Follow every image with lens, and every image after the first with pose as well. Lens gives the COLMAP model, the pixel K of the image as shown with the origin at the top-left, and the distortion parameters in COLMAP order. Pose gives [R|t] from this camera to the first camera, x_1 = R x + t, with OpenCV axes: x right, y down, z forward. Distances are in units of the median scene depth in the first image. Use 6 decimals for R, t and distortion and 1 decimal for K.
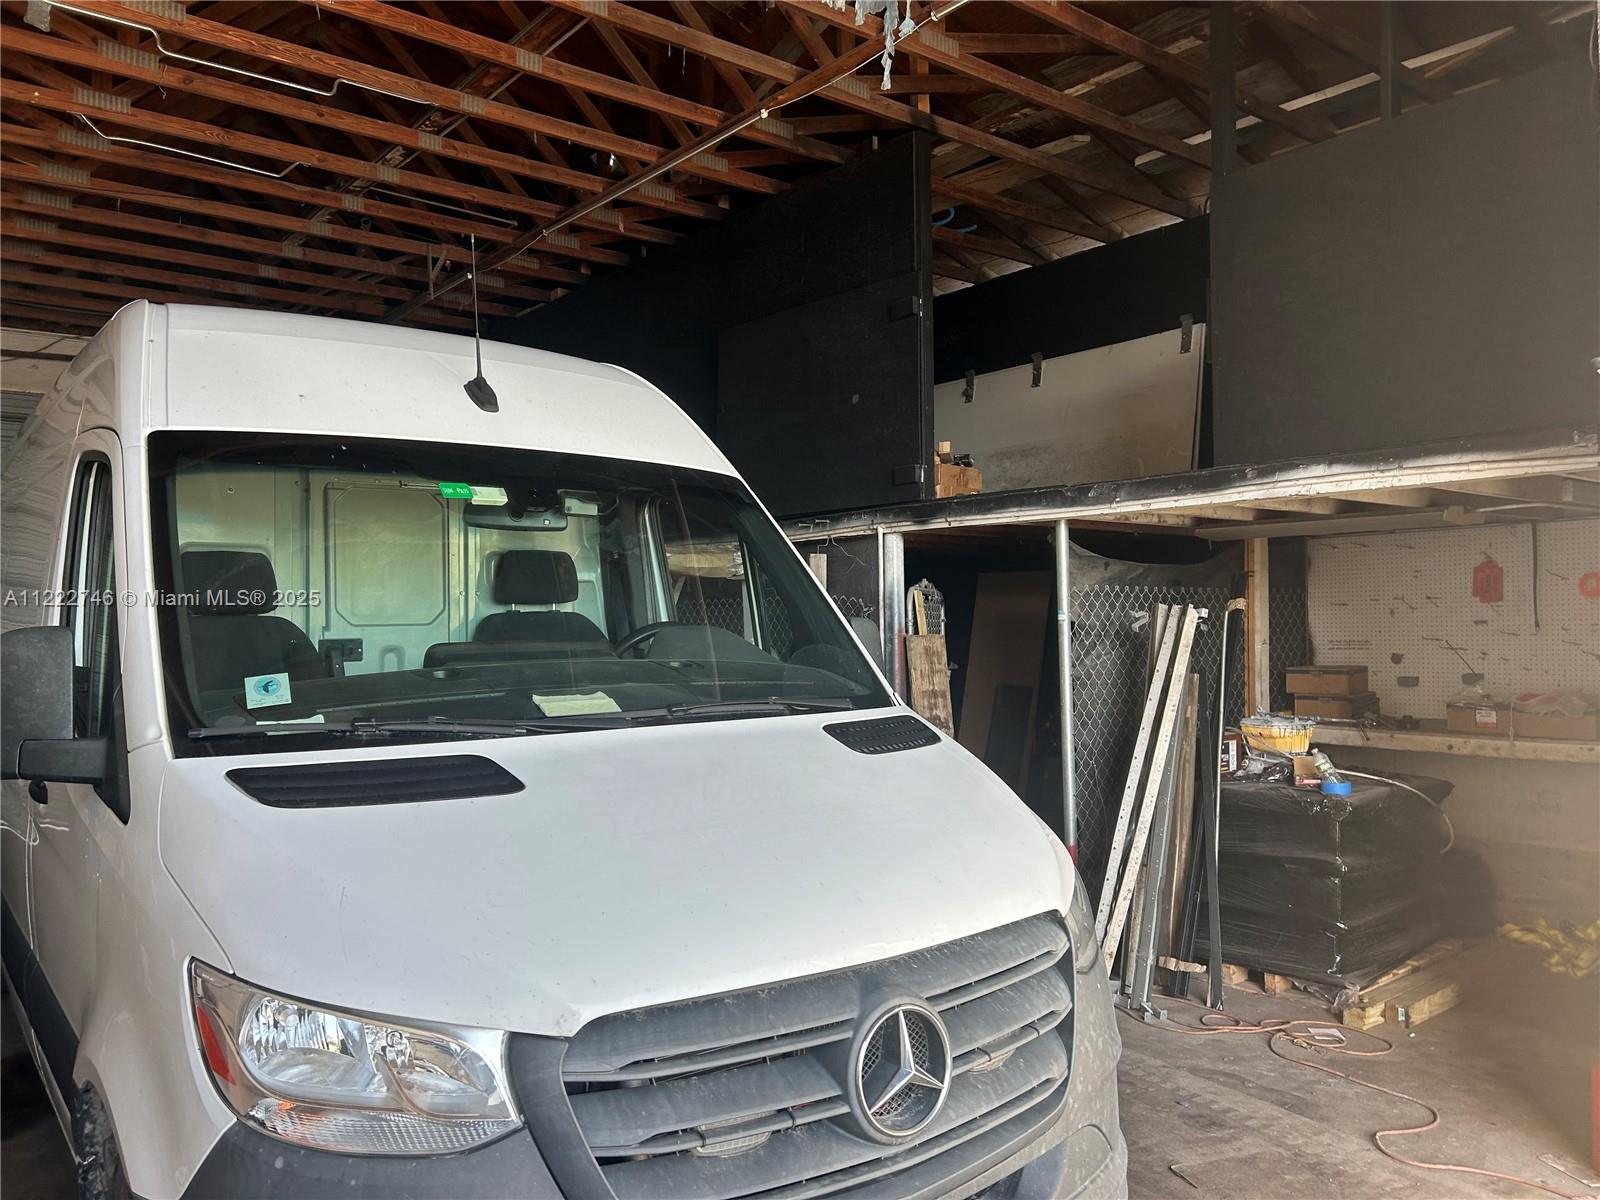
lens RADIAL K [[1186.5, 0, 806.5], [0, 1186.5, 602.6], [0, 0, 1]] dist [0.036994, -0.001928]
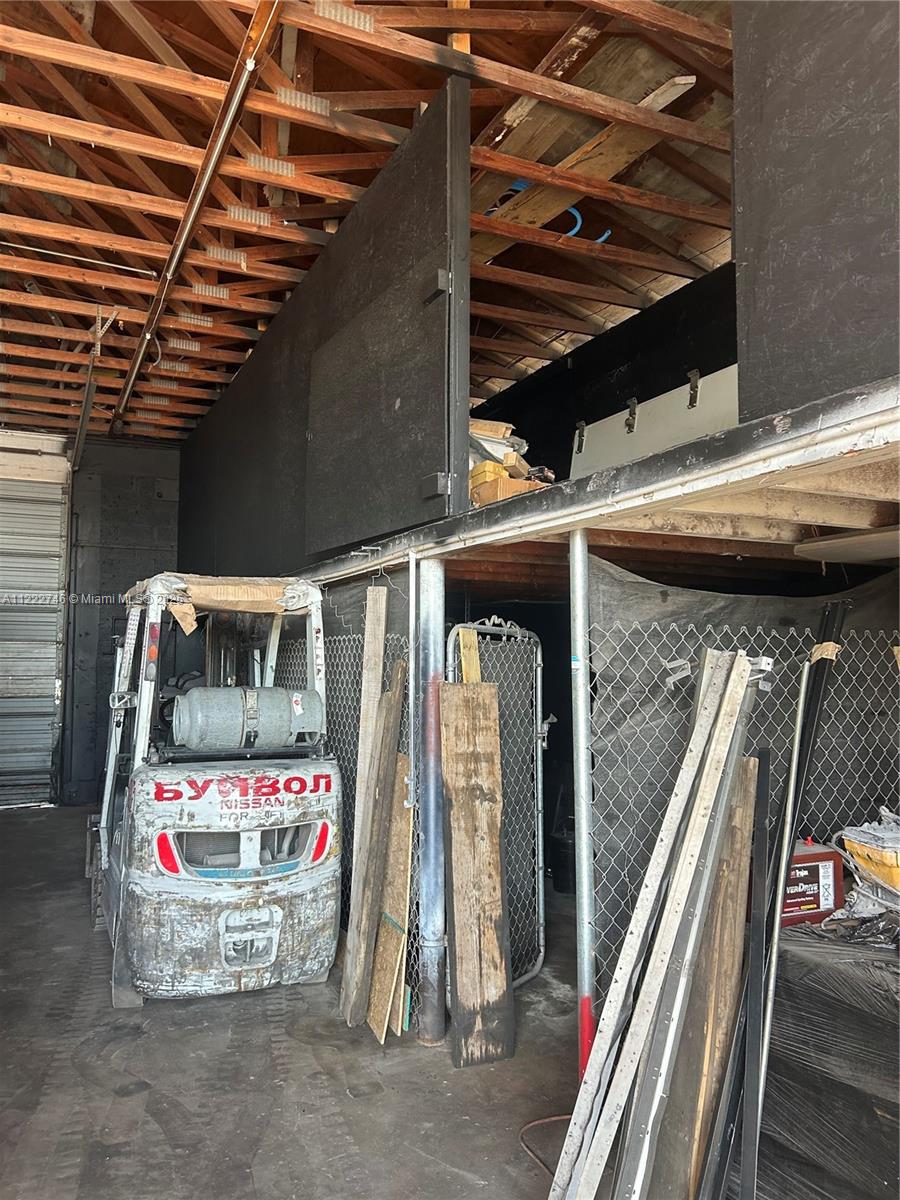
lens RADIAL K [[889.9, 0, 442.6], [0, 889.9, 599.0], [0, 0, 1]] dist [0.036994, -0.001928]
pose [[0.968070, -0.001260, -0.250676, 0.238680], [-0.011585, 0.998694, -0.049757, -0.000081], [0.250411, 0.051073, 0.966792, 0.402374]]
